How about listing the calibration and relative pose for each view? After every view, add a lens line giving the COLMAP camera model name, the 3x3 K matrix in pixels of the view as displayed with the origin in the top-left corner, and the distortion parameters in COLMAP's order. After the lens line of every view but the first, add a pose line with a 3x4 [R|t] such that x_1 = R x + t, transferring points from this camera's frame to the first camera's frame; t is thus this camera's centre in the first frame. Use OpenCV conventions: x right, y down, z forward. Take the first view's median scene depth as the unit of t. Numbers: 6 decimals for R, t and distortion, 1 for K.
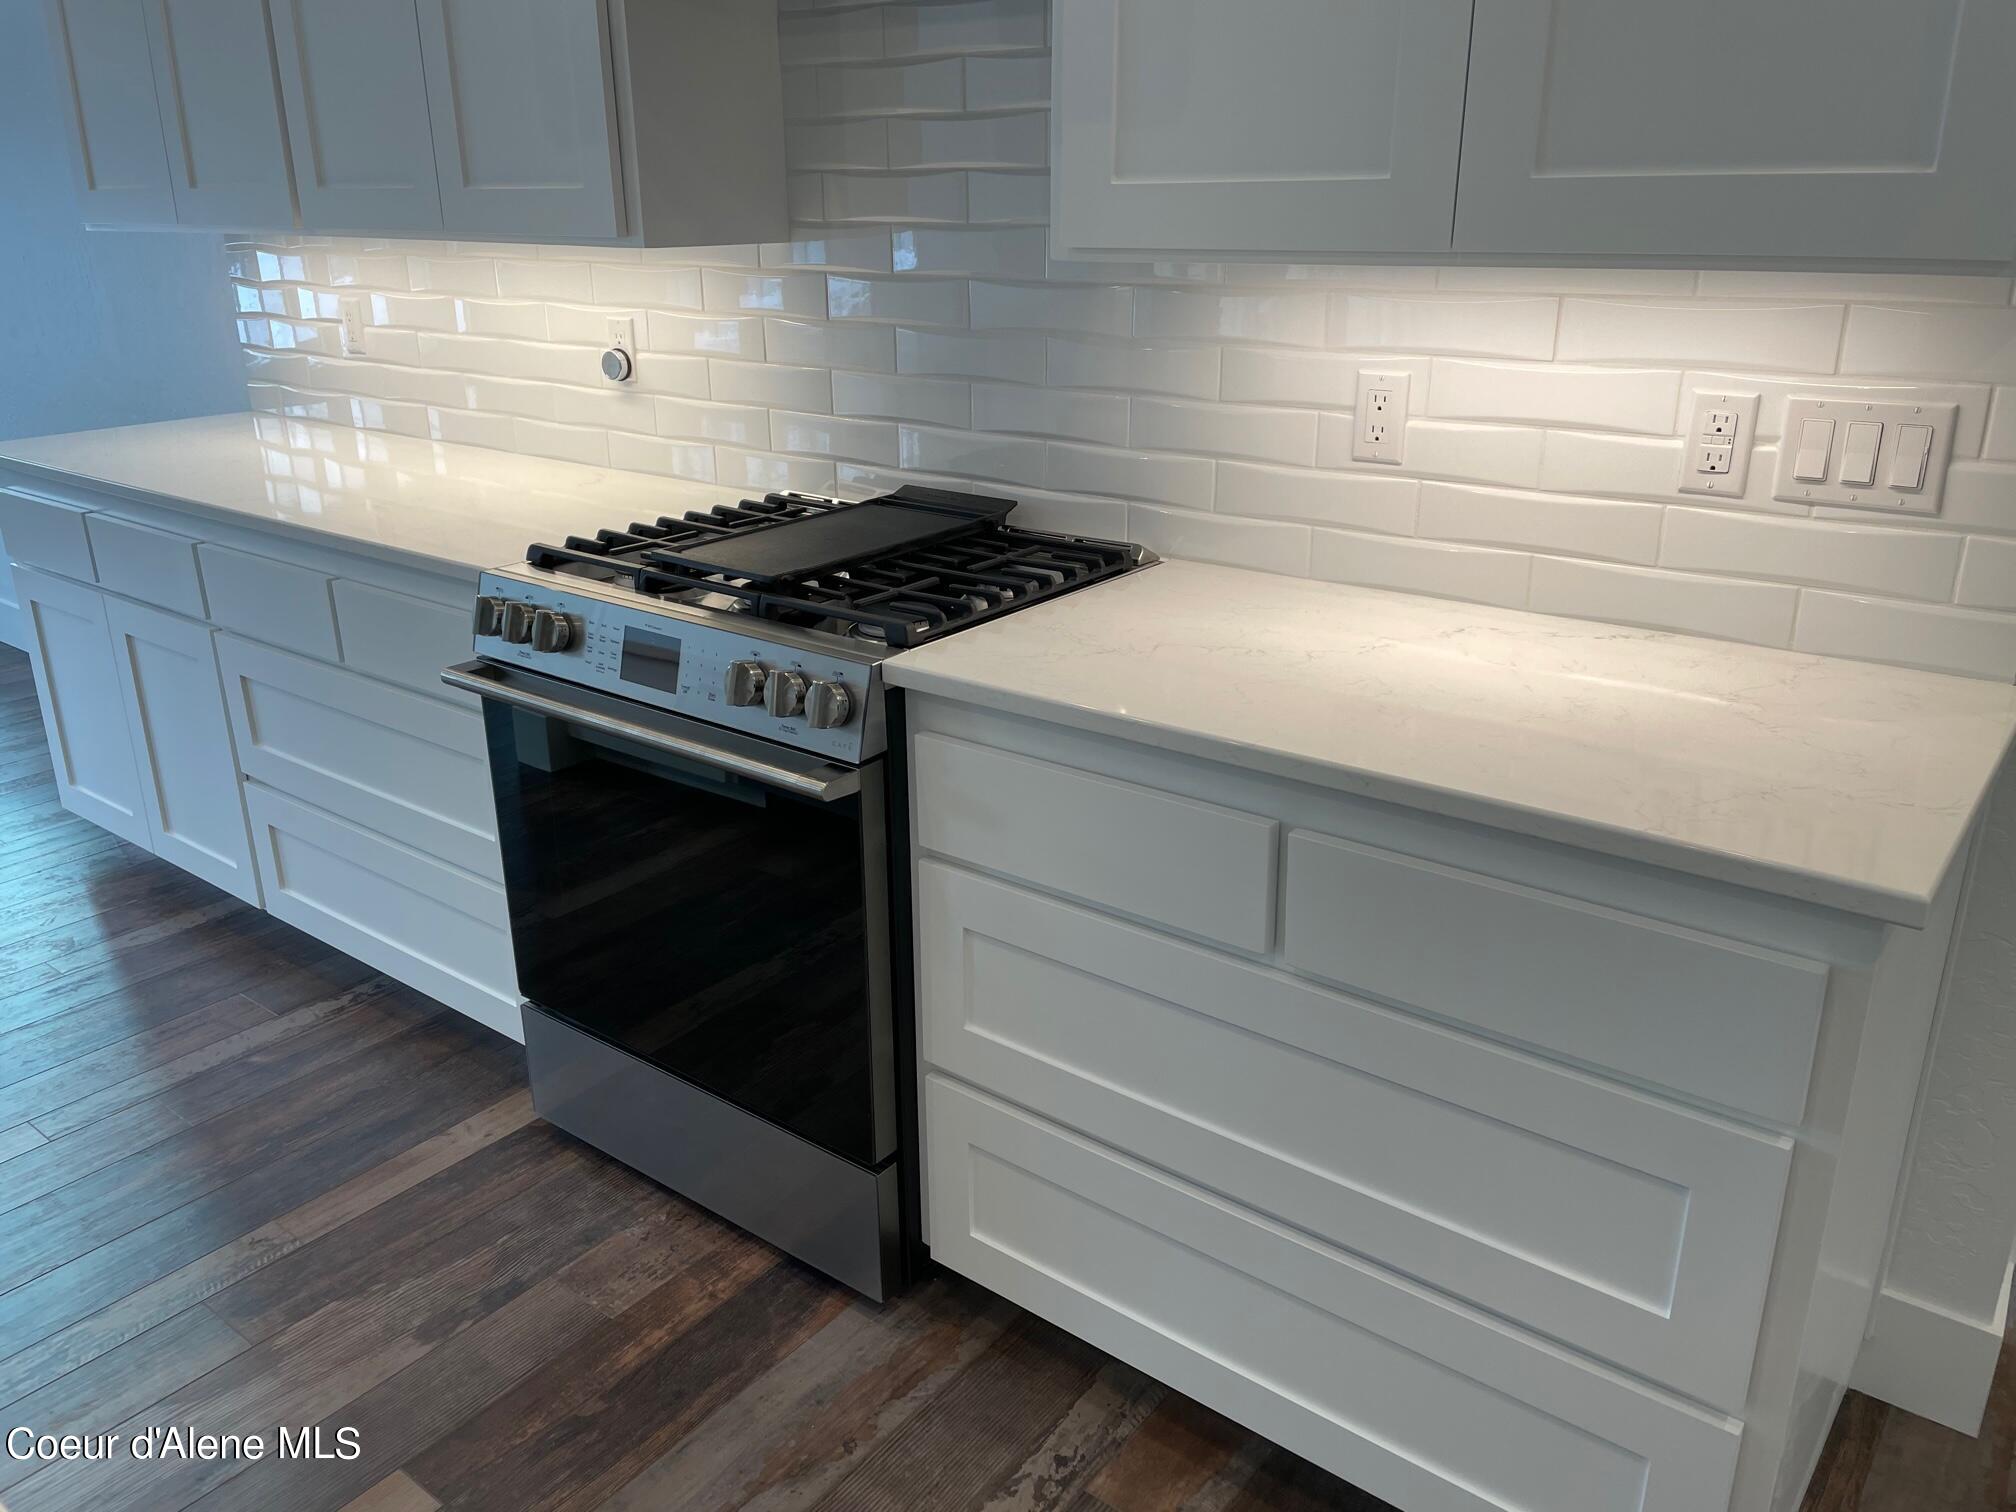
lens RADIAL K [[1539.1, 0, 1013.5], [0, 1539.1, 758.2], [0, 0, 1]] dist [0.008005, -0.030665]
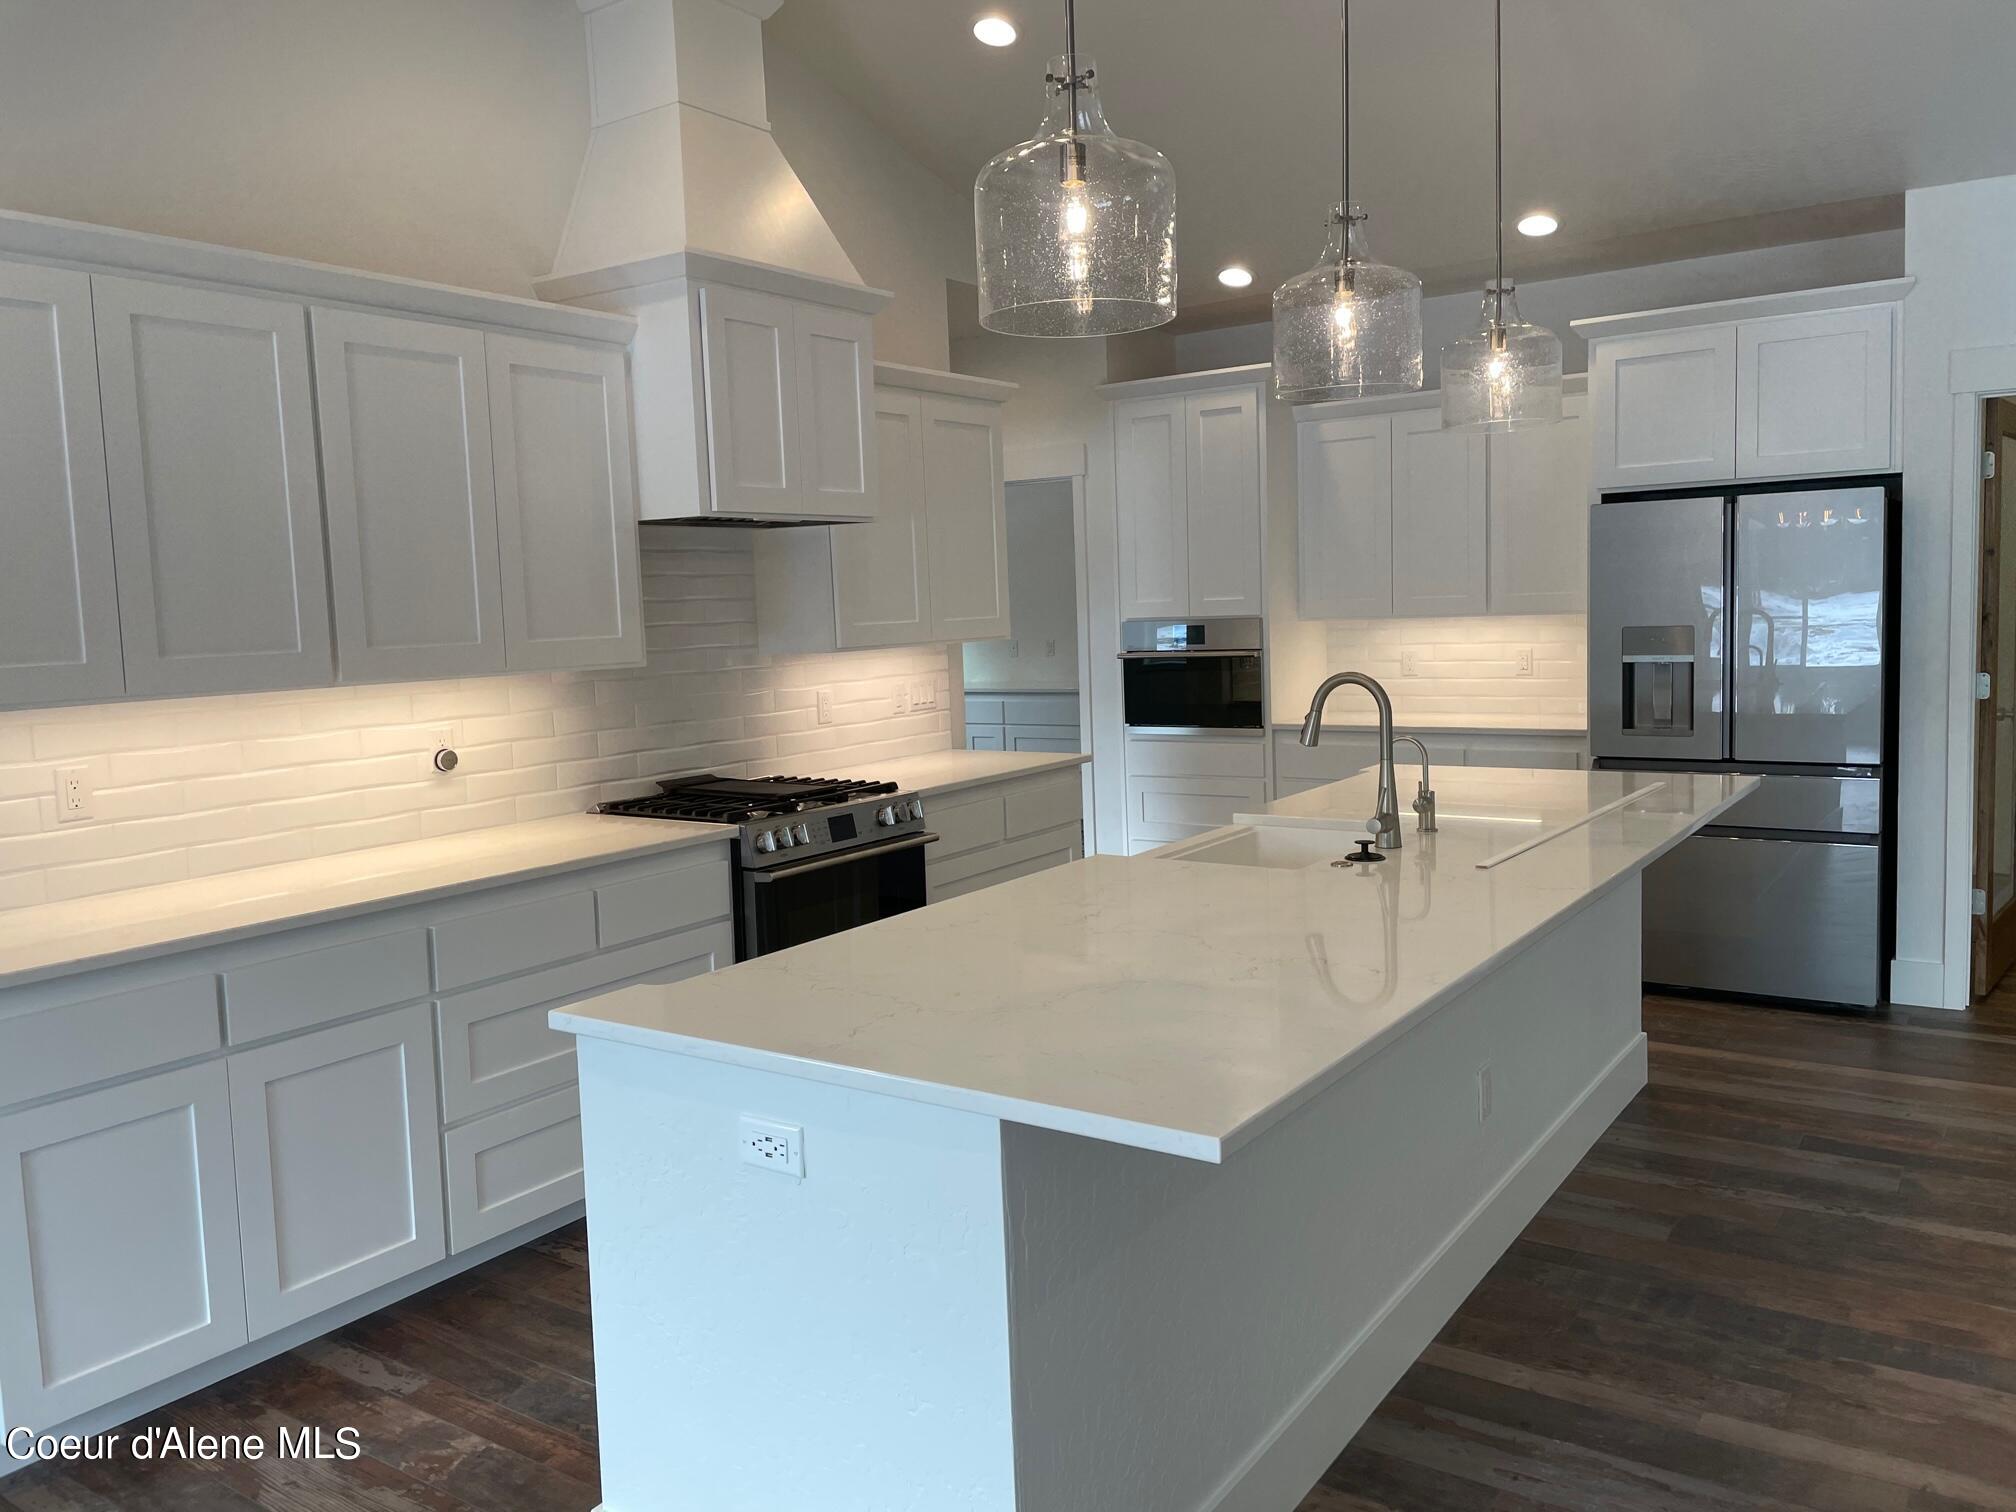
lens RADIAL K [[1539.1, 0, 1009.0], [0, 1539.1, 748.4], [0, 0, 1]] dist [0.008005, -0.030665]
pose [[-0.025048, -0.095545, 0.995110, -1.882636], [0.374723, 0.921948, 0.097953, -0.226341], [-0.926799, 0.375344, 0.012710, 0.522530]]
